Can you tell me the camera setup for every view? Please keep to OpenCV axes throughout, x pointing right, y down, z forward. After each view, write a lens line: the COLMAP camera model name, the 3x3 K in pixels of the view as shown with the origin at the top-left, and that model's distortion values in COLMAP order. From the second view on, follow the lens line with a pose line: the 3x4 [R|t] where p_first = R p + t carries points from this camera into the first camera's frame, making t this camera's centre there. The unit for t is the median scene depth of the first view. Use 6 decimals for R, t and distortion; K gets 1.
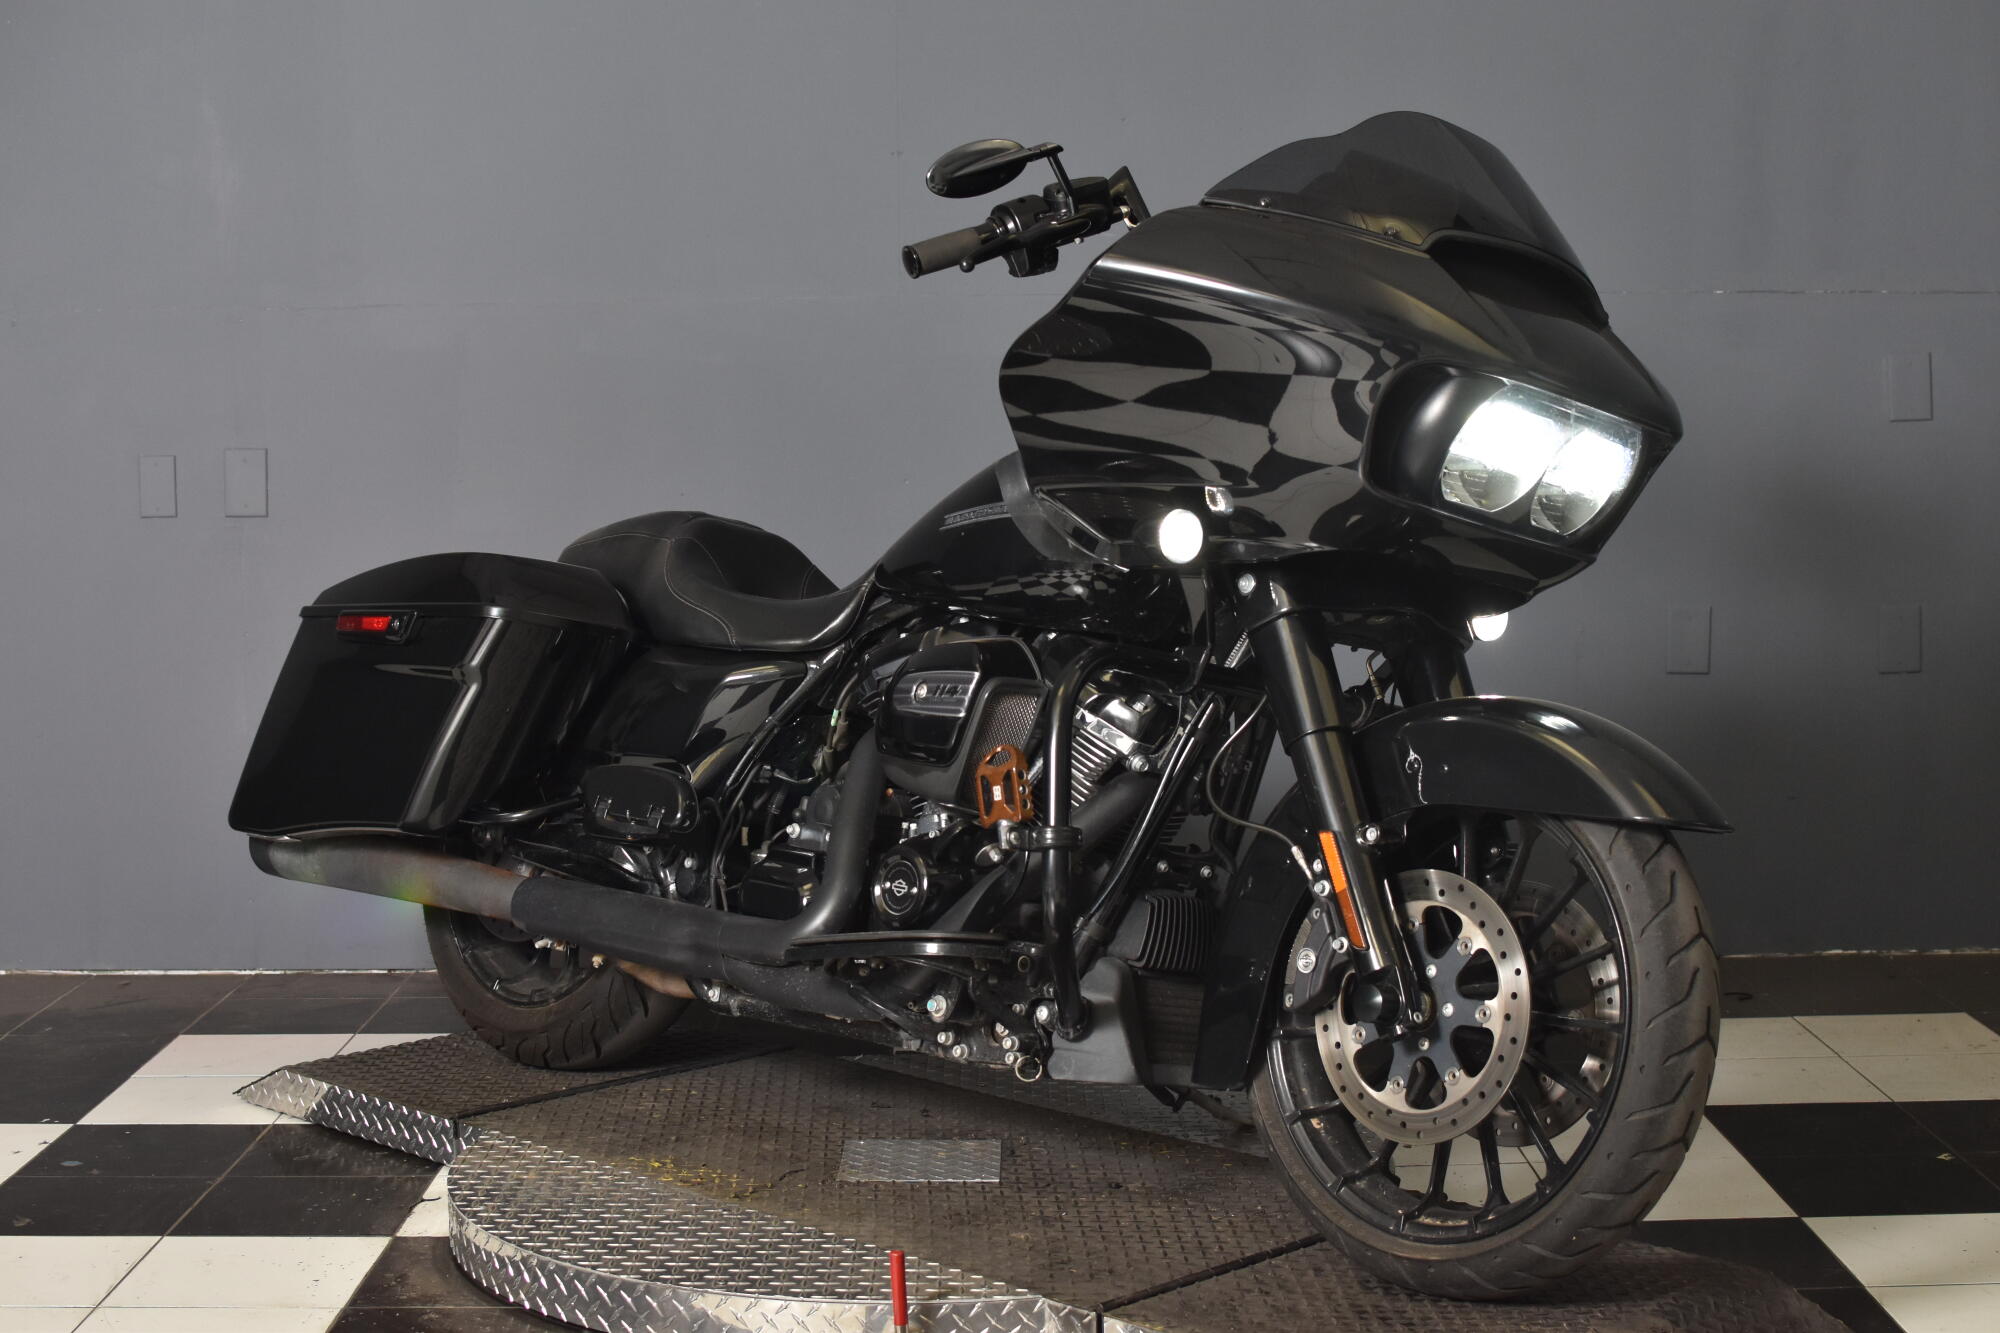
lens RADIAL K [[3018.4, 0, 1000.6], [0, 3018.4, 669.6], [0, 0, 1]] dist [-0.157542, 0.000000]
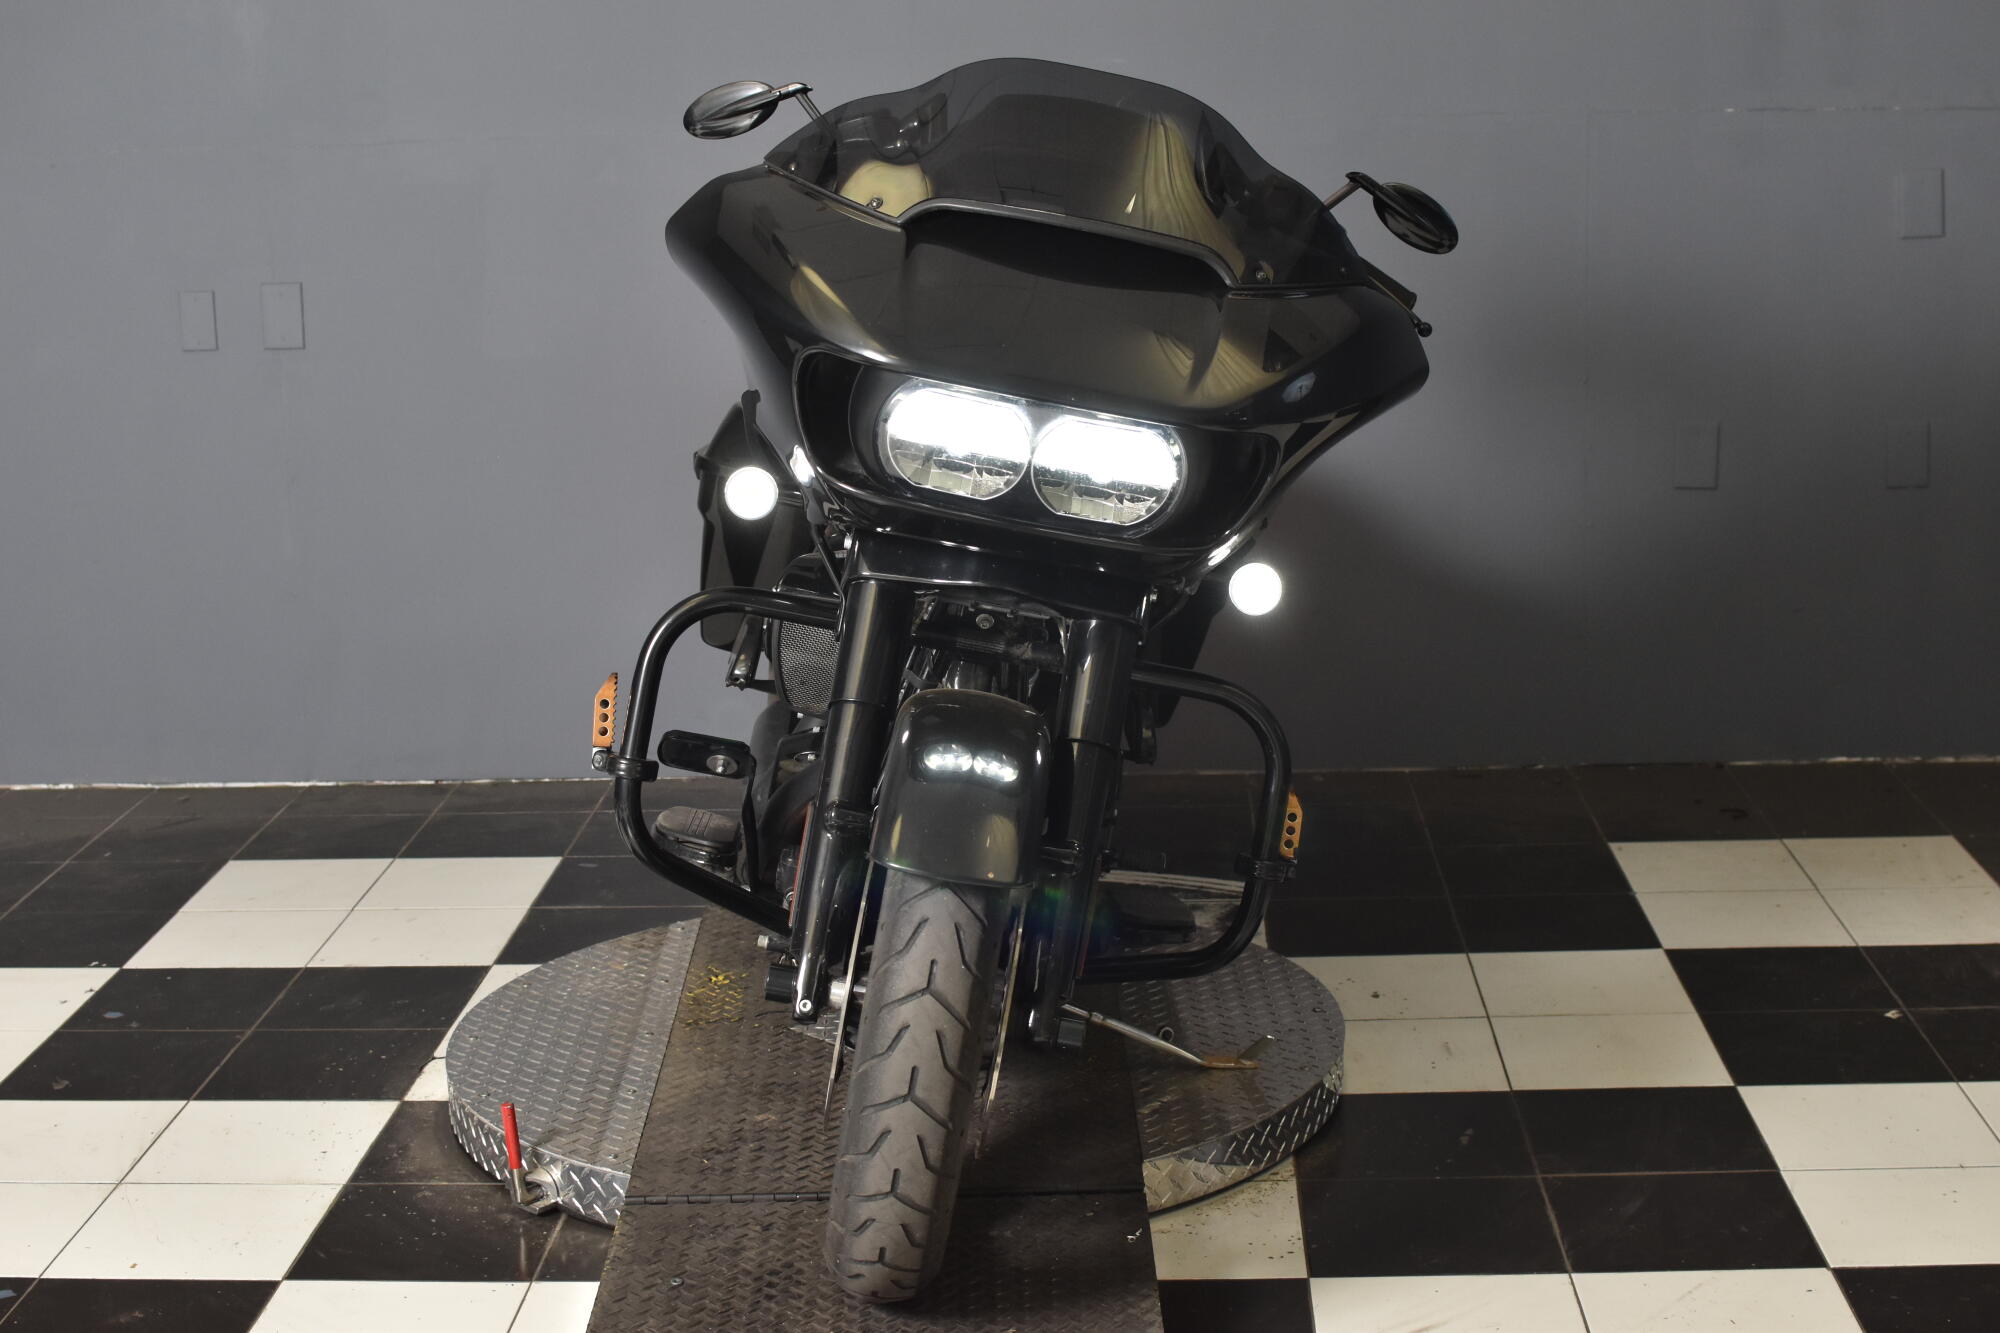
lens RADIAL K [[3018.4, 0, 999.6], [0, 3018.4, 668.2], [0, 0, 1]] dist [-0.157542, 0.000000]
pose [[0.998720, -0.005135, -0.050310, 0.056269], [0.011117, 0.992788, 0.119365, -0.077175], [0.049334, -0.119772, 0.991575, -0.027995]]
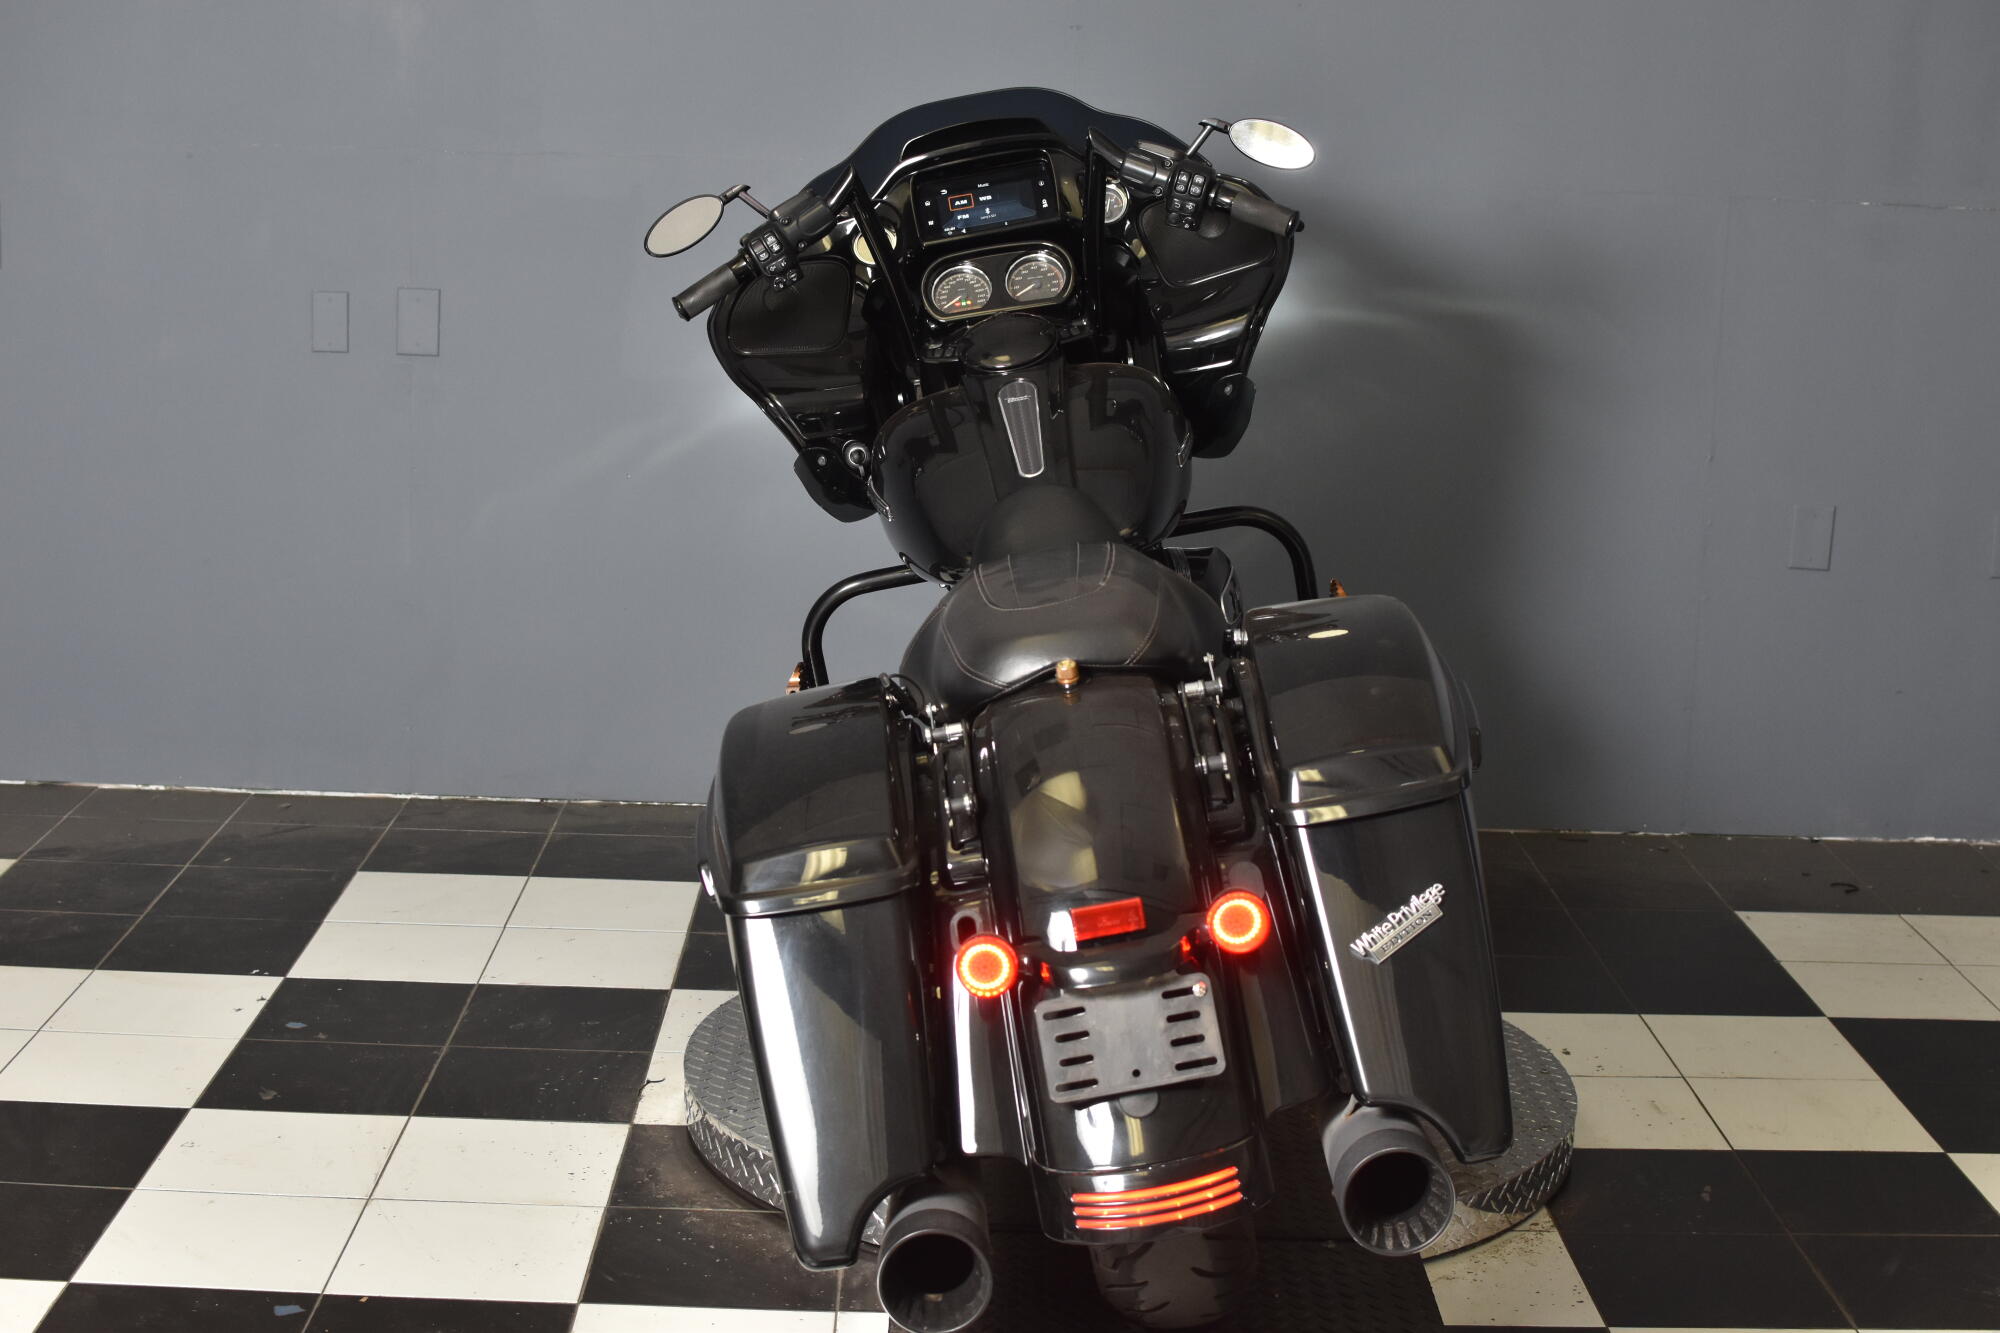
lens RADIAL K [[3018.4, 0, 995.4], [0, 3018.4, 664.3], [0, 0, 1]] dist [-0.157542, 0.000000]
pose [[0.998890, 0.042243, 0.020834, -0.090408], [-0.044165, 0.993745, 0.102569, -0.074468], [-0.016371, -0.103376, 0.994508, -0.035236]]
